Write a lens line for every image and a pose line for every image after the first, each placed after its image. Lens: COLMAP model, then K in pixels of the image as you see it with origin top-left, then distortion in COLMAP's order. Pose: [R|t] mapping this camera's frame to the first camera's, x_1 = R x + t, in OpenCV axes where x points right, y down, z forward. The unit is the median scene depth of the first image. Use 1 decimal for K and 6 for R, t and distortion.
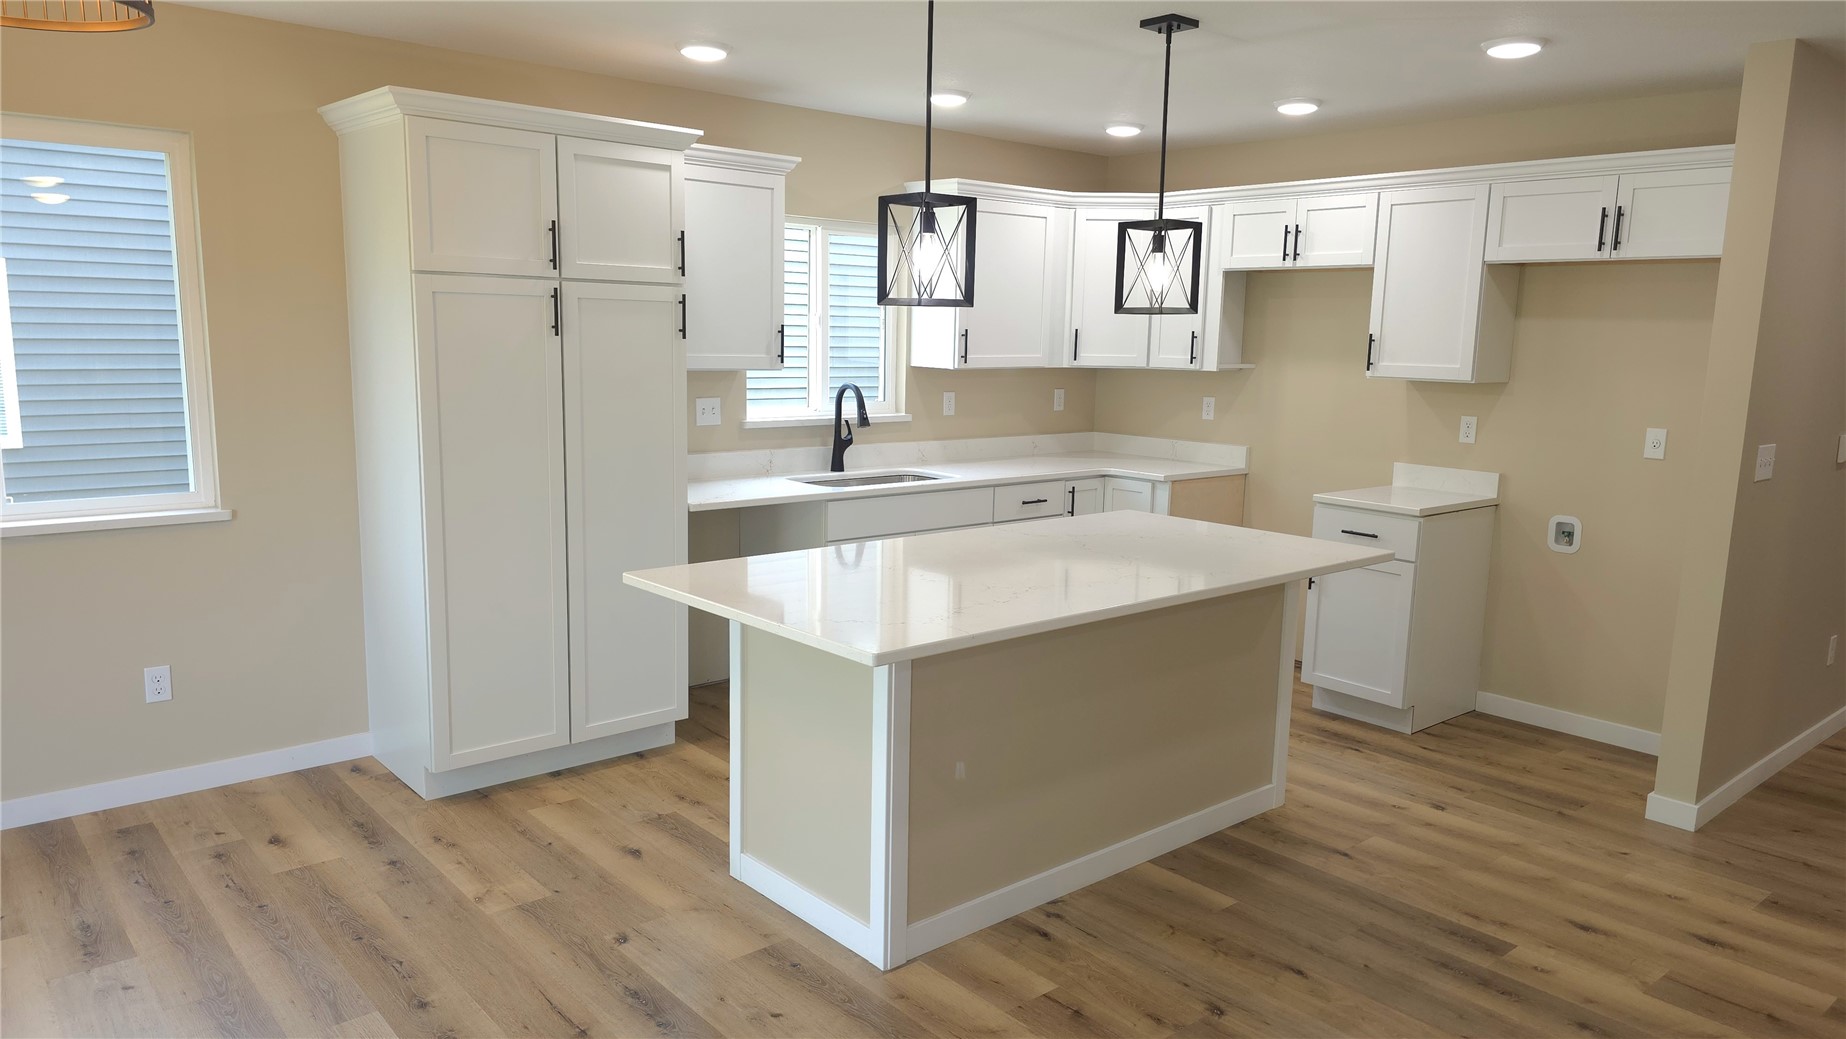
lens RADIAL K [[1233.0, 0, 935.4], [0, 1233.0, 517.3], [0, 0, 1]] dist [0.058975, -0.042295]
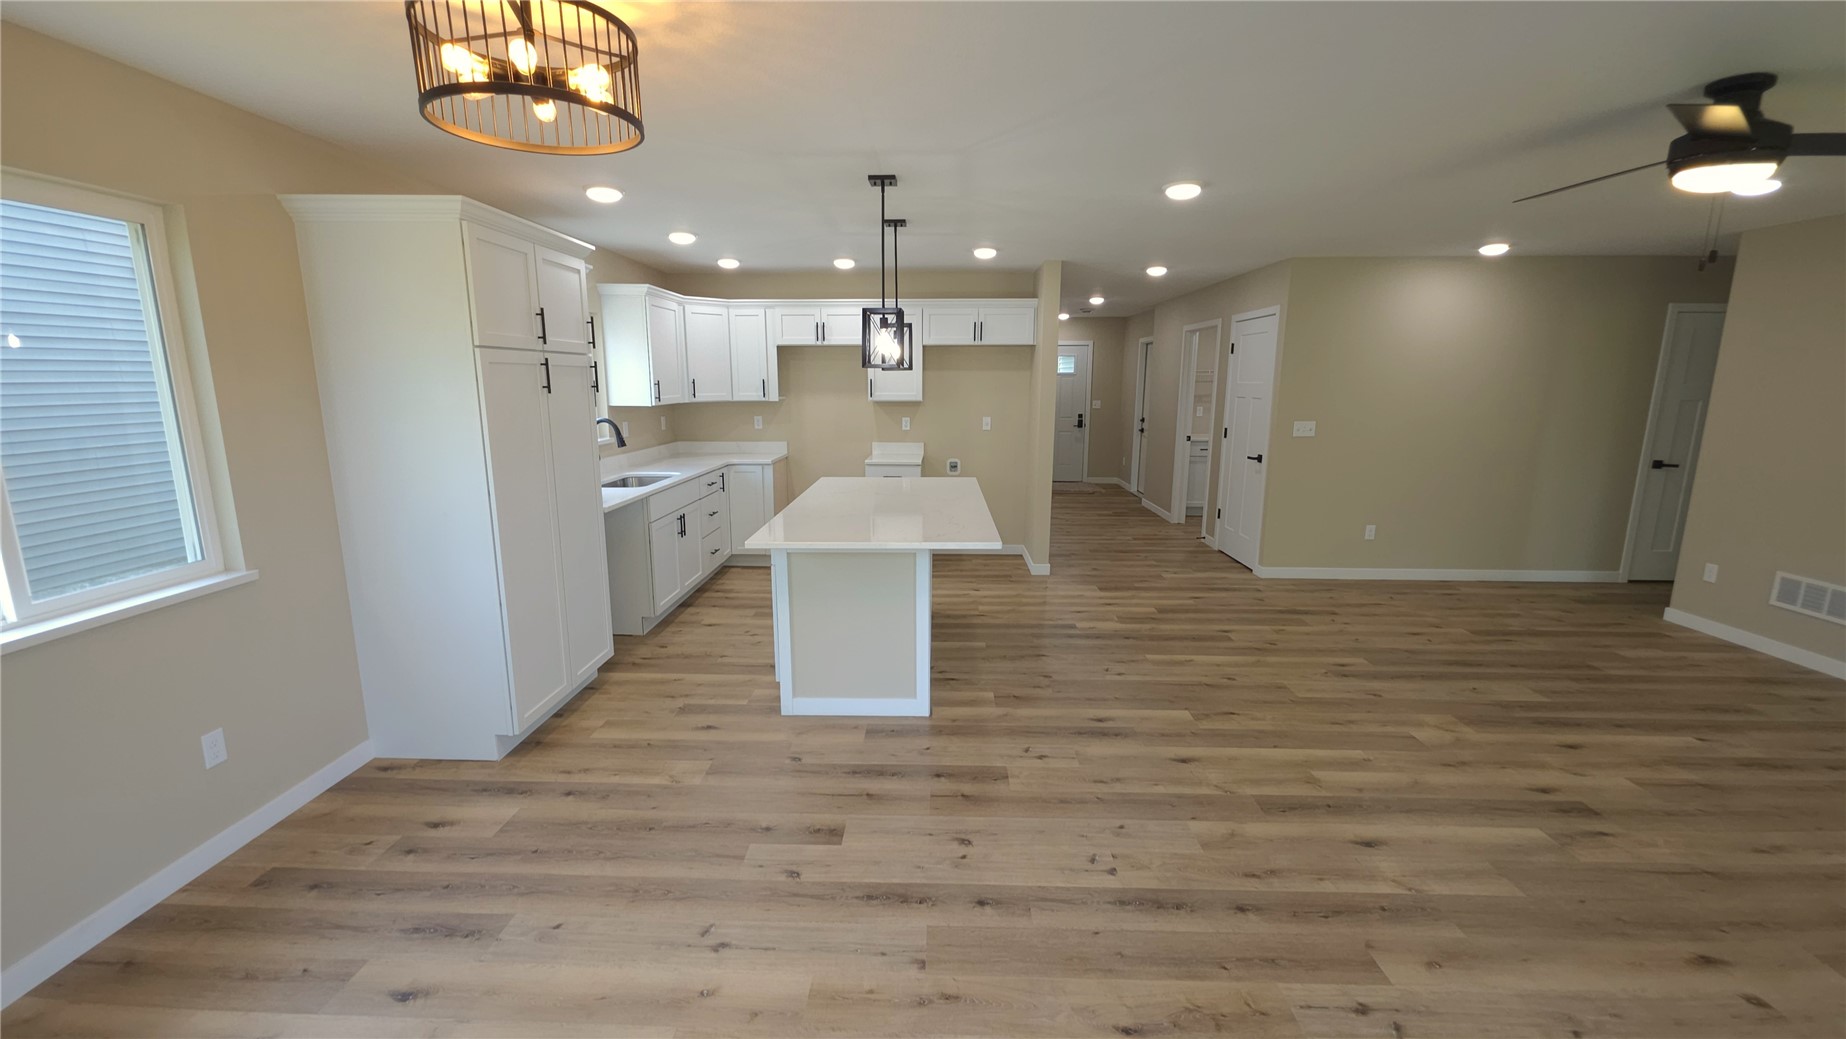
lens RADIAL K [[734.6, 0, 920.1], [0, 734.6, 514.0], [0, 0, 1]] dist [0.002944, -0.002754]
pose [[0.683807, -0.153211, 0.713397, -0.592007], [0.126820, 0.987781, 0.090579, -0.036082], [-0.718558, 0.028534, 0.694882, 0.150687]]
